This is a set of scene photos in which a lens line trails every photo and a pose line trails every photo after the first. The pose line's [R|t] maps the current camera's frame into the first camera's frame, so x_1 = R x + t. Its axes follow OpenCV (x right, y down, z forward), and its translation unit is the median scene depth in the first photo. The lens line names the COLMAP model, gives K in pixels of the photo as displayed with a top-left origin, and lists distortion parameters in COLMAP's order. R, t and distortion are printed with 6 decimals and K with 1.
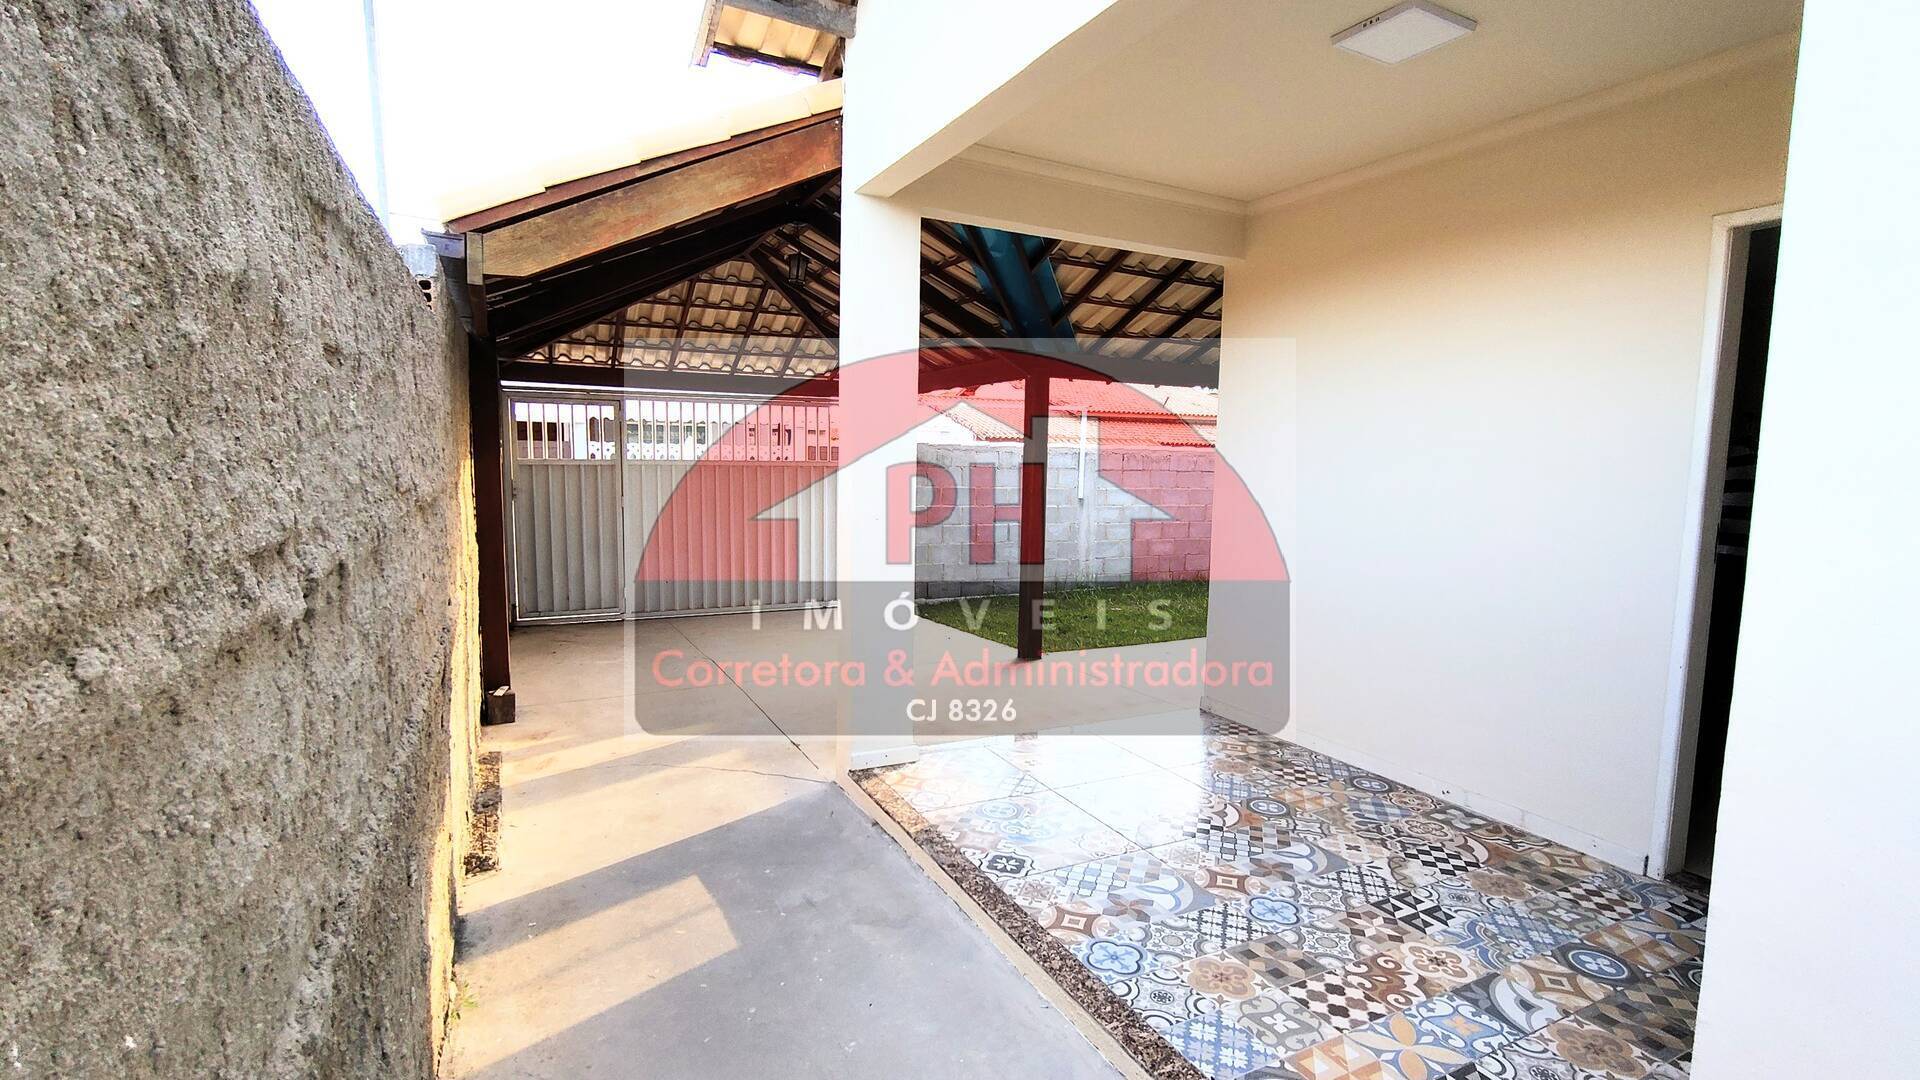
lens RADIAL K [[865.8, 0, 958.6], [0, 865.8, 530.0], [0, 0, 1]] dist [-0.002284, 0.000237]
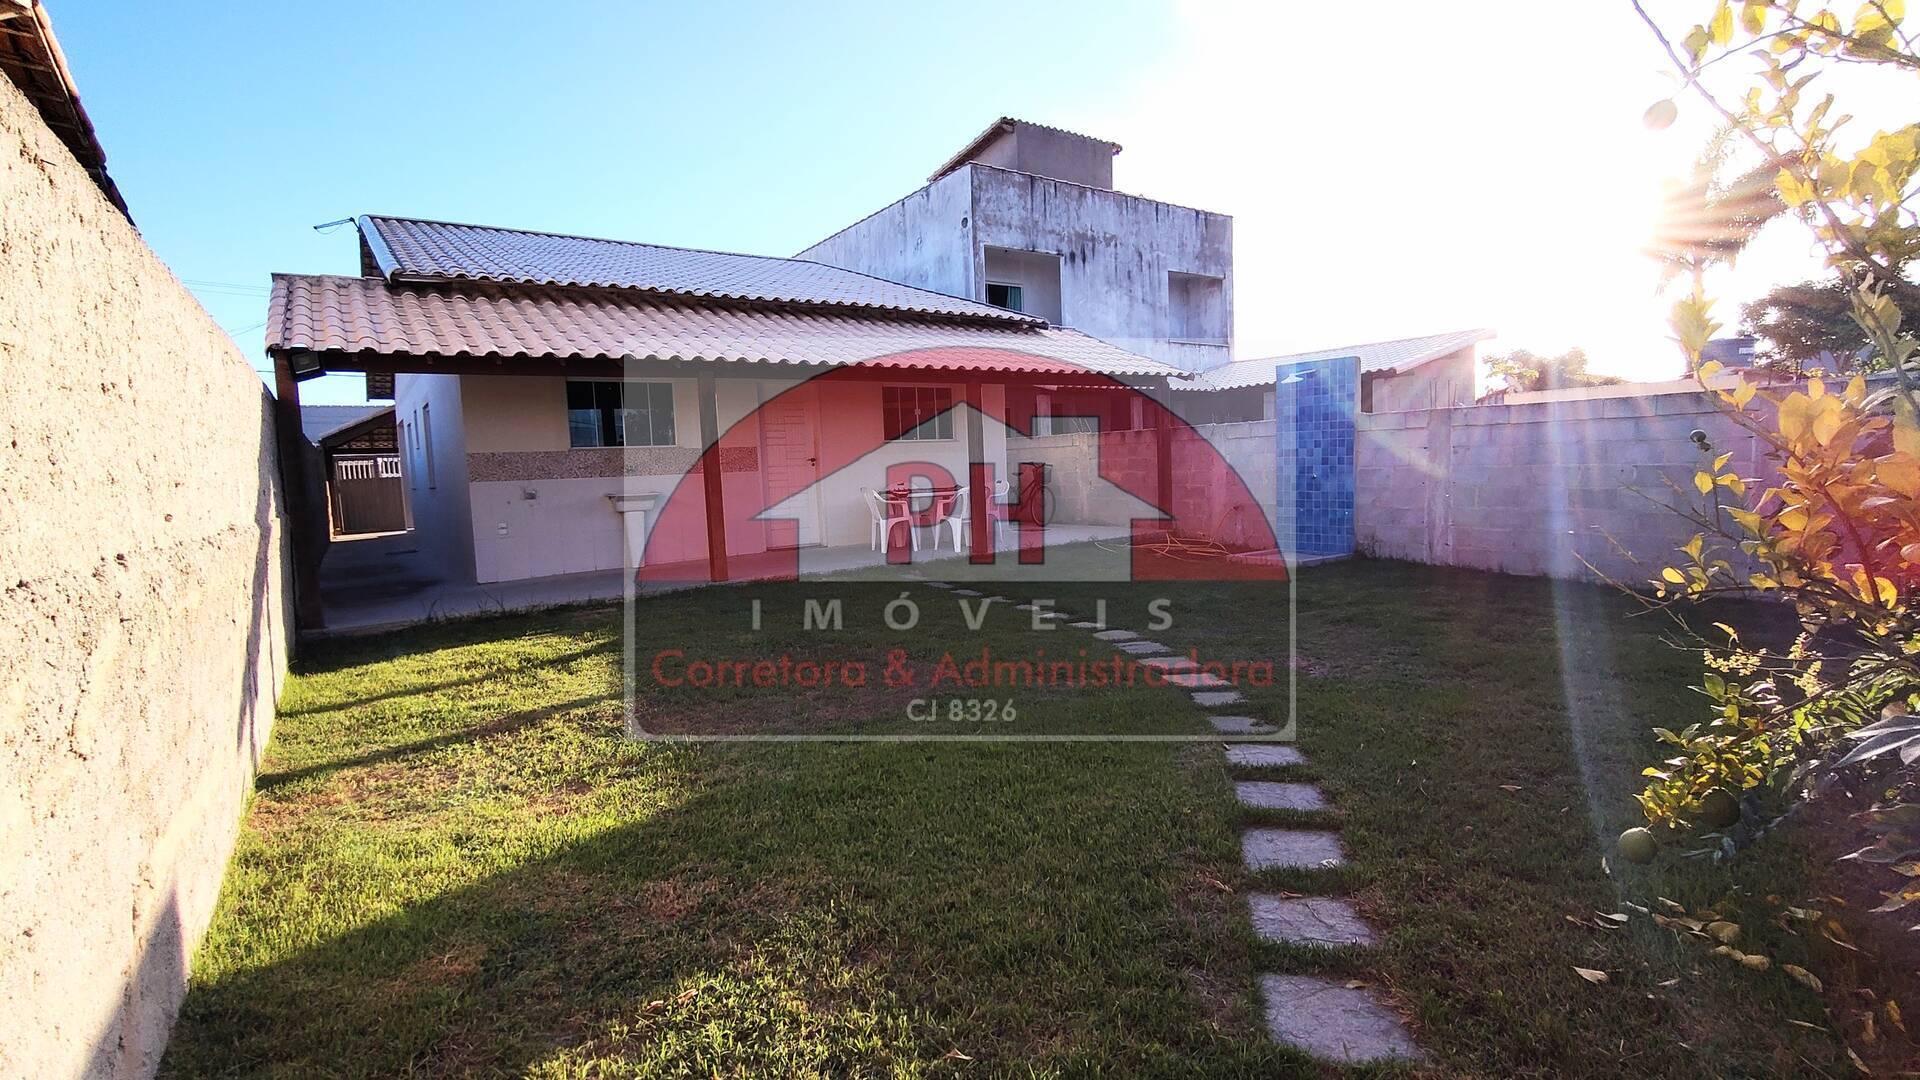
lens RADIAL K [[865.8, 0, 958.6], [0, 865.8, 530.0], [0, 0, 1]] dist [-0.002284, 0.000237]
pose [[0.988380, -0.071622, 0.134068, 2.633992], [0.072850, 0.997334, -0.004270, 0.572906], [-0.133405, 0.013987, 0.990963, -4.971230]]
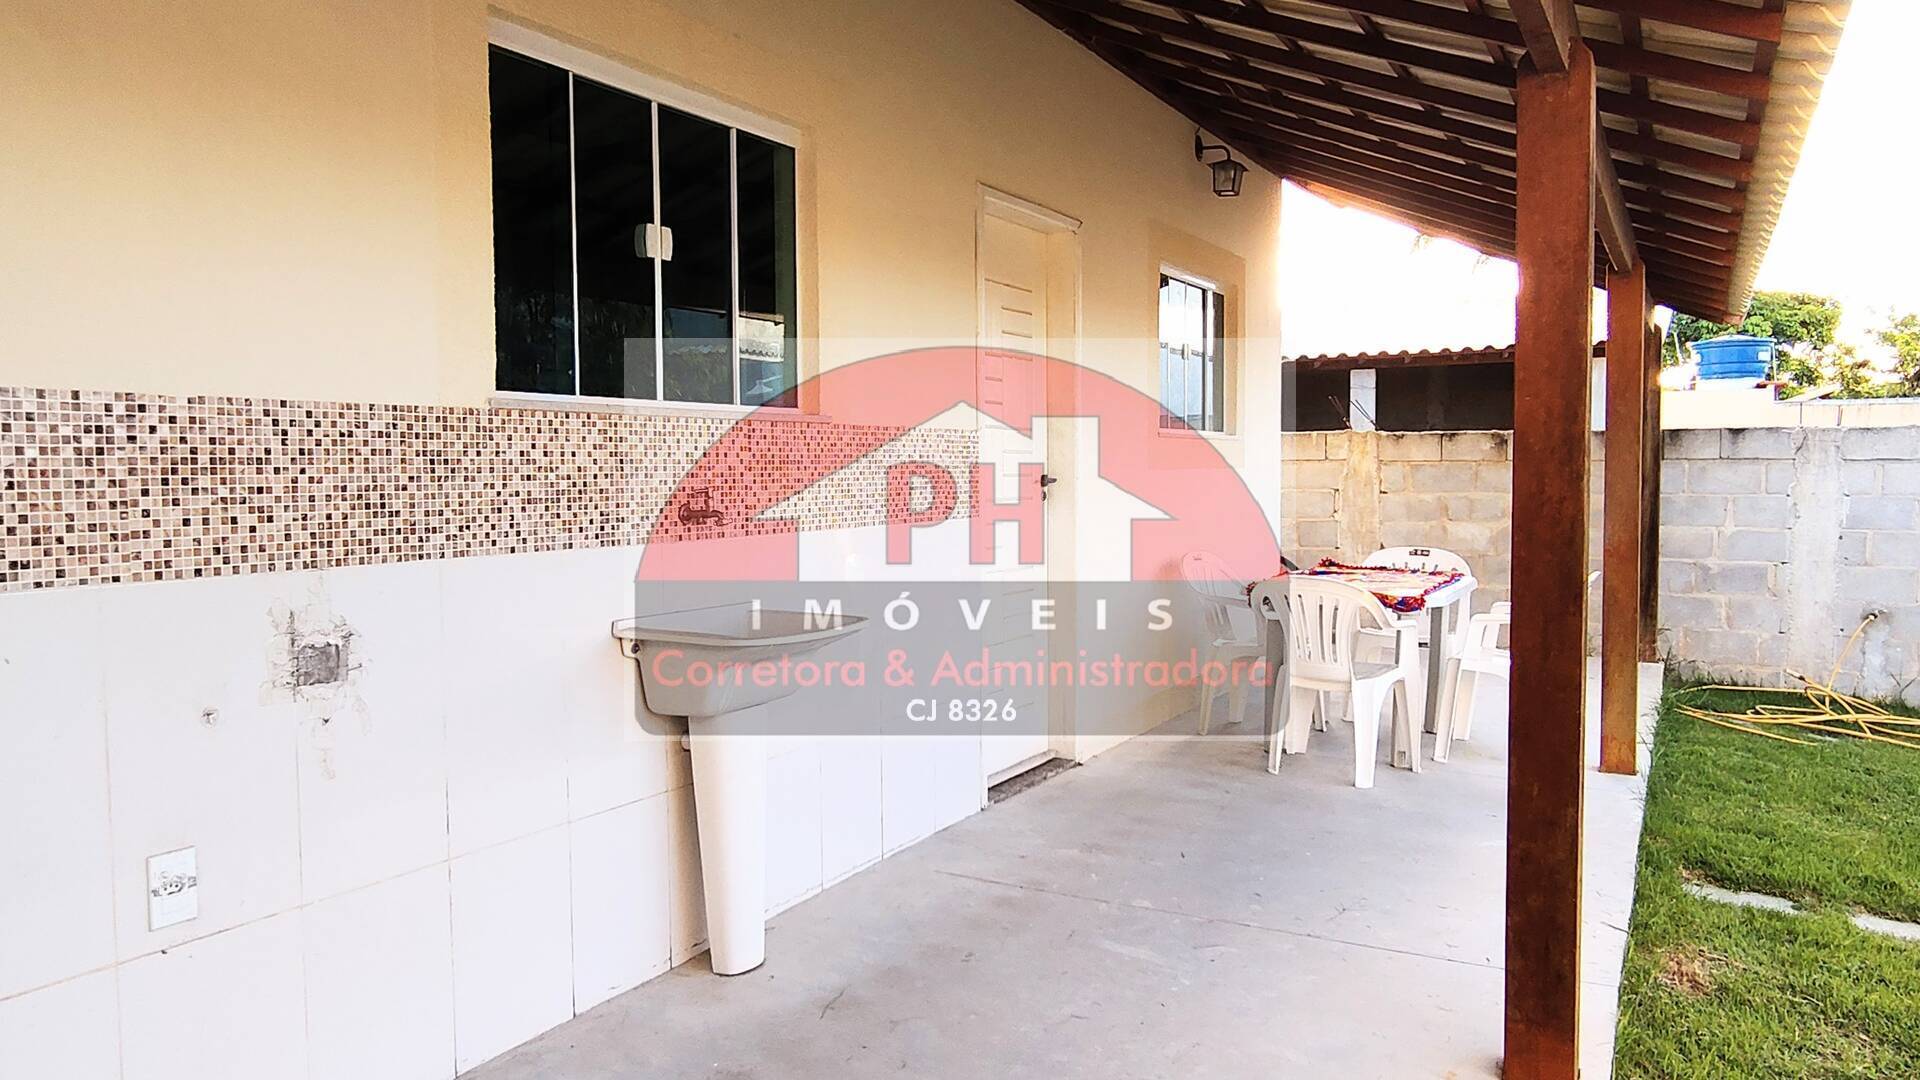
lens RADIAL K [[1356.7, 0, 917.1], [0, 1356.7, 539.6], [0, 0, 1]] dist [-0.002037, -0.004740]
pose [[0.837998, -0.058651, 0.542512, 1.689016], [0.076026, 0.997059, -0.009642, 0.353148], [-0.540351, 0.049326, 0.839993, -3.135904]]
